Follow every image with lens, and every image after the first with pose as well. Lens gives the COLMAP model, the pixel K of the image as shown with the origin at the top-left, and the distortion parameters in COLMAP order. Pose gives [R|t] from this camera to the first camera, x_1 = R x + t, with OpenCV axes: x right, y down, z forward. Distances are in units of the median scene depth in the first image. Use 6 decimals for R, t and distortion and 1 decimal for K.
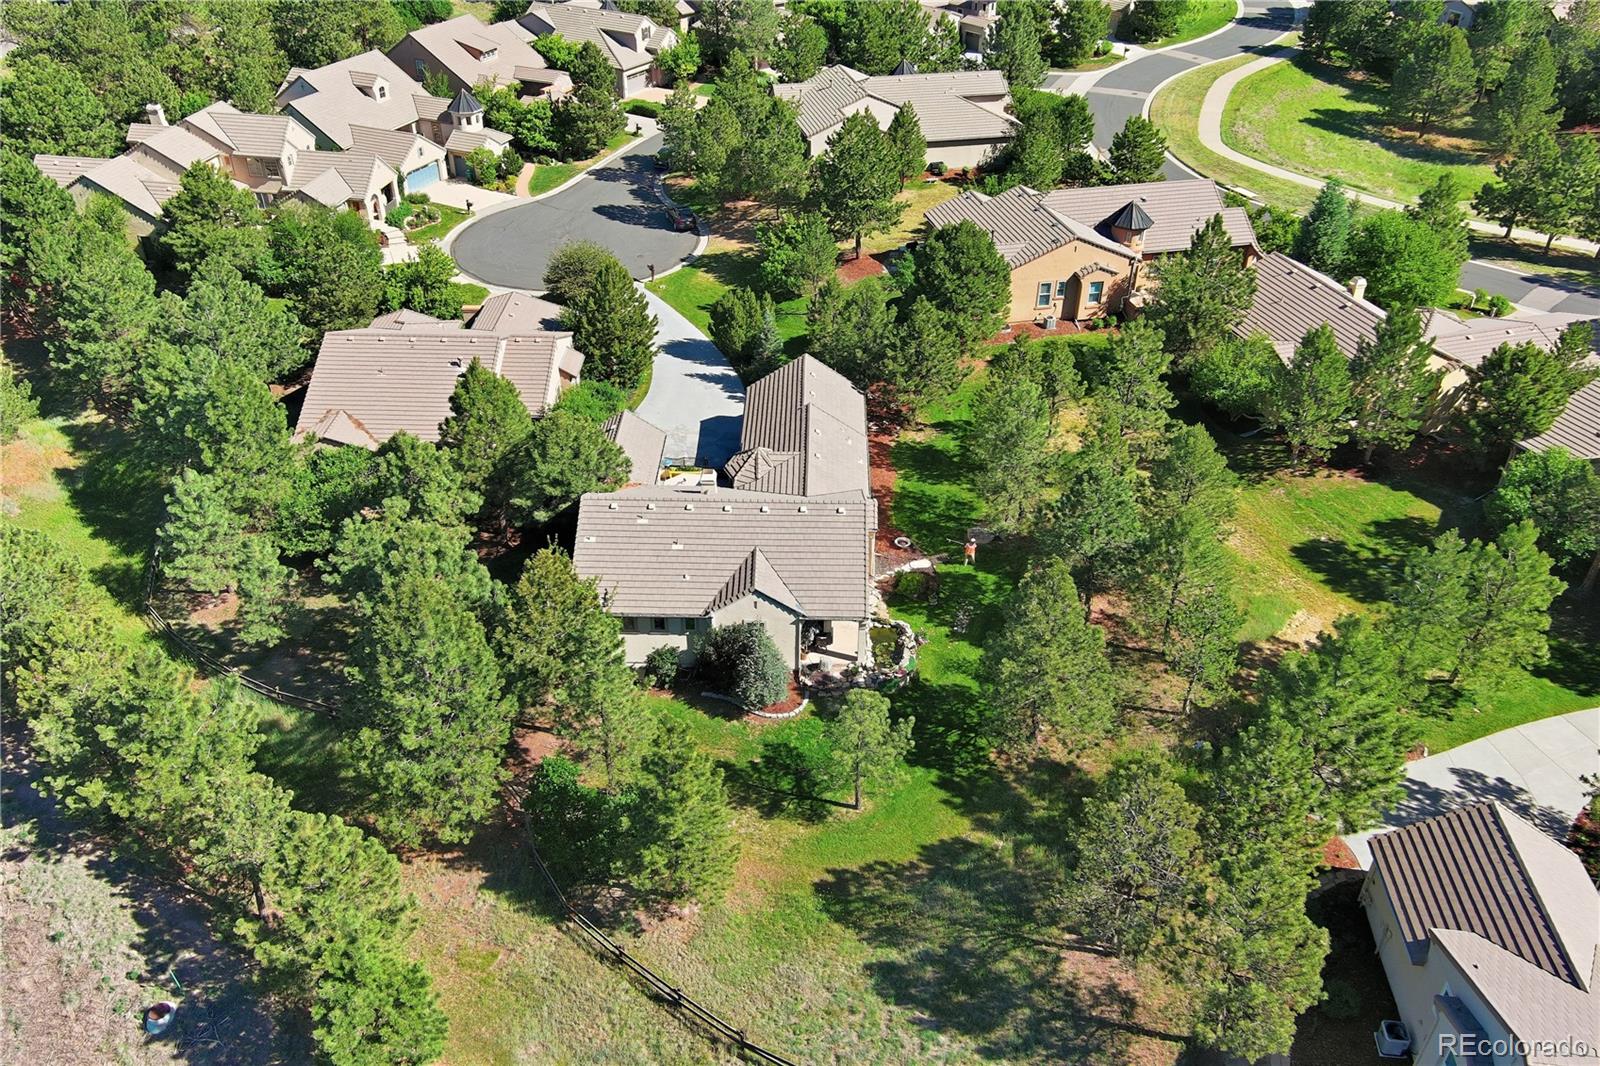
lens RADIAL K [[1365.6, 0, 800.0], [0, 1365.6, 533.0], [0, 0, 1]] dist [0.029480, -0.001347]
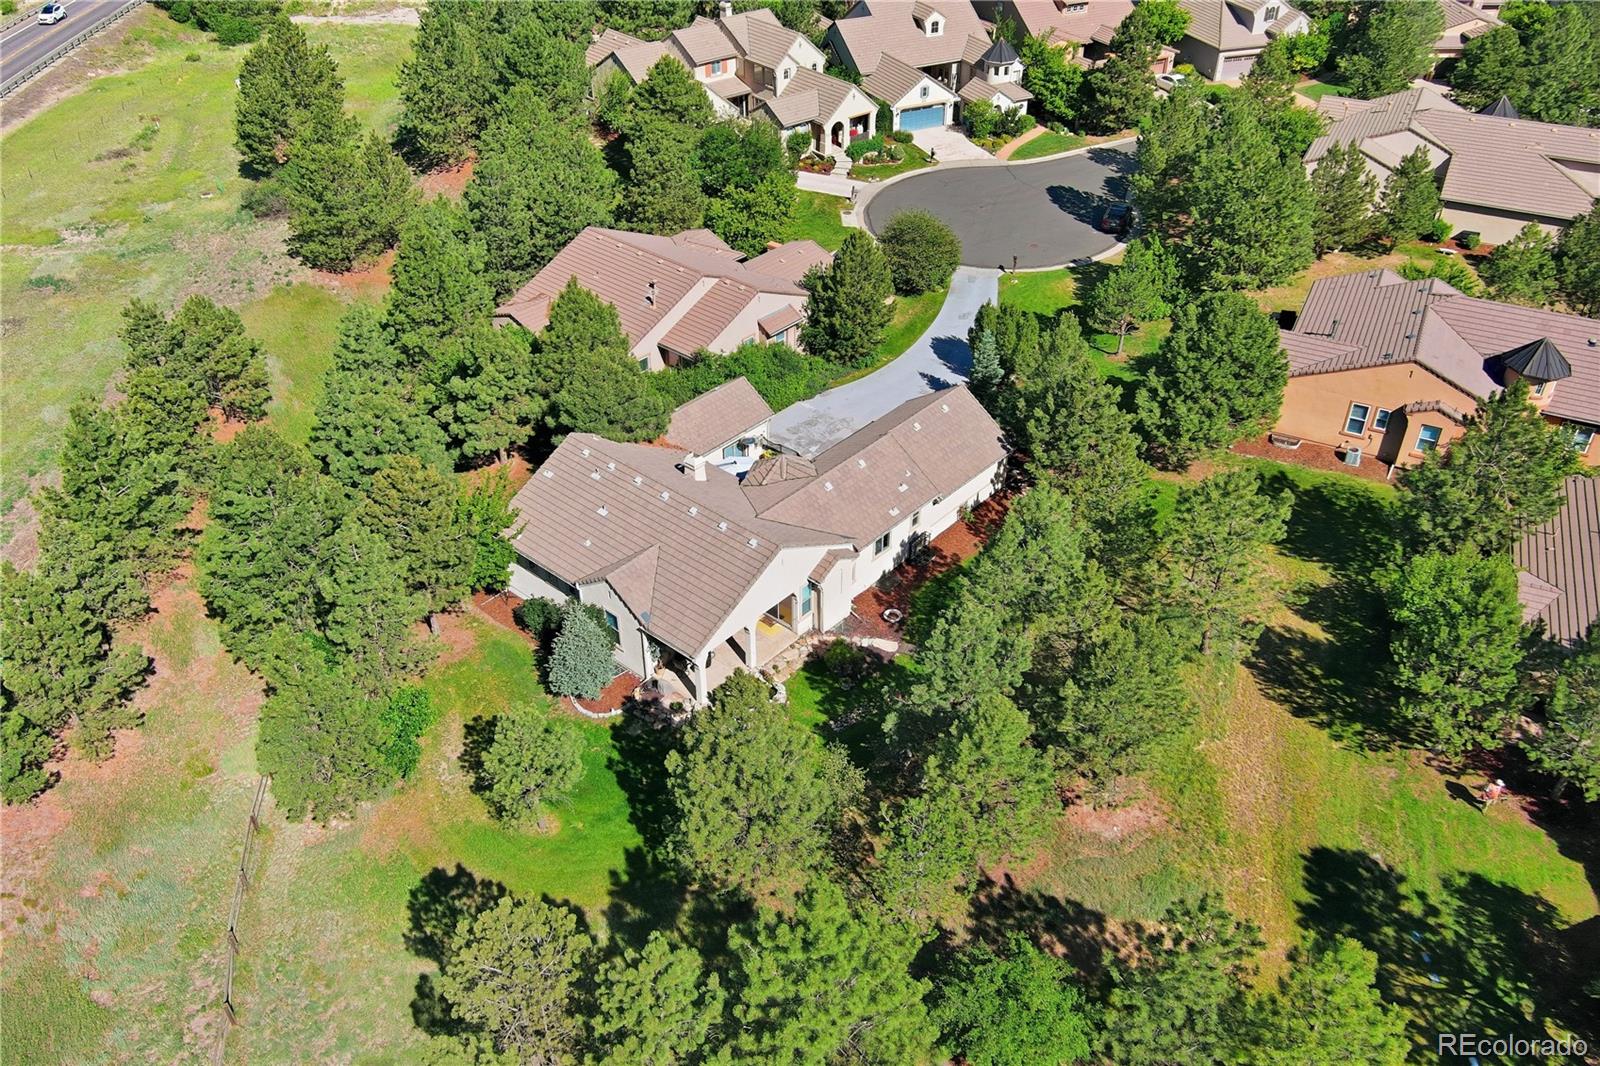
lens RADIAL K [[1365.6, 0, 800.0], [0, 1365.6, 533.0], [0, 0, 1]] dist [0.029480, -0.001347]
pose [[0.743240, 0.371974, -0.556084, 0.321284], [-0.351880, 0.924278, 0.147956, -0.096851], [0.569012, 0.085708, 0.817850, 0.165194]]
